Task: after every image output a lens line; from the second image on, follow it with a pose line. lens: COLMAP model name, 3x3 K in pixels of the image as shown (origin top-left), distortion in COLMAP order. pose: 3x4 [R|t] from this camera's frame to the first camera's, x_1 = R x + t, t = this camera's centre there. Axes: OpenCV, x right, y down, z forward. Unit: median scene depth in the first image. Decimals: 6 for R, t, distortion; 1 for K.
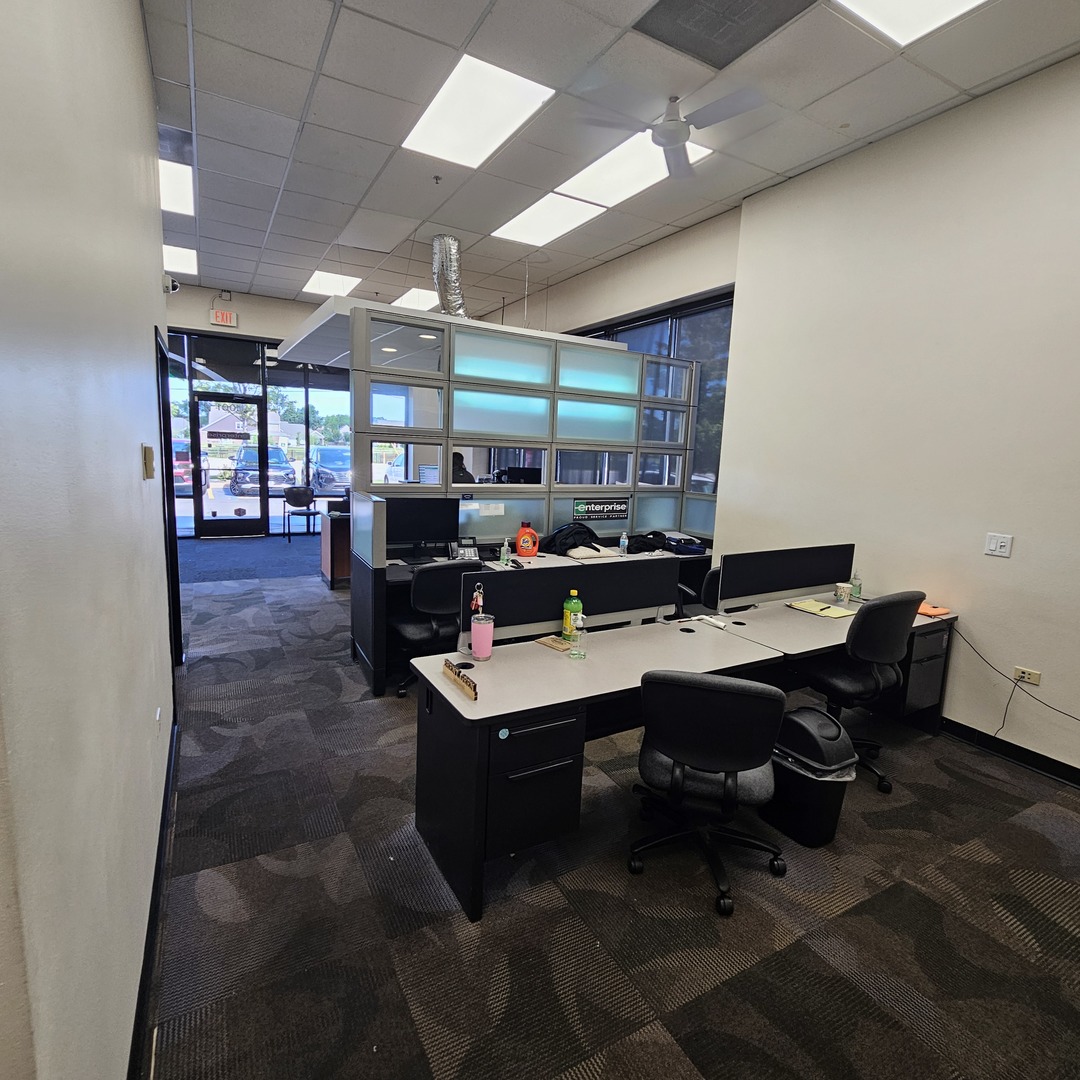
lens RADIAL K [[586.2, 0, 540.9], [0, 586.2, 531.8], [0, 0, 1]] dist [-0.003965, 0.000735]
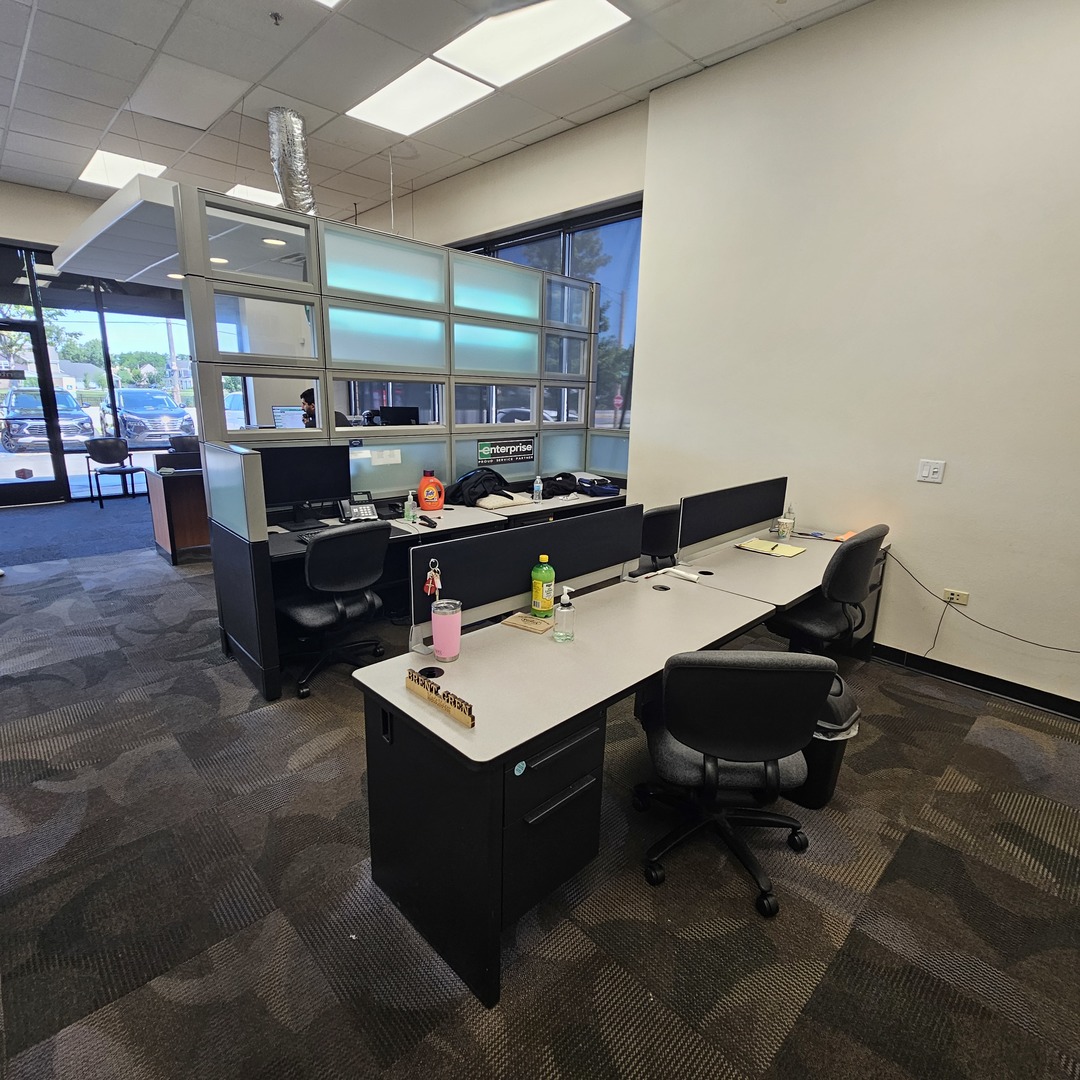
lens RADIAL K [[586.2, 0, 540.9], [0, 586.2, 531.8], [0, 0, 1]] dist [-0.003965, 0.000735]
pose [[0.967095, -0.075424, 0.242978, -0.082895], [0.050439, 0.992929, 0.107466, -0.011278], [-0.249365, -0.091674, 0.964061, 0.134195]]
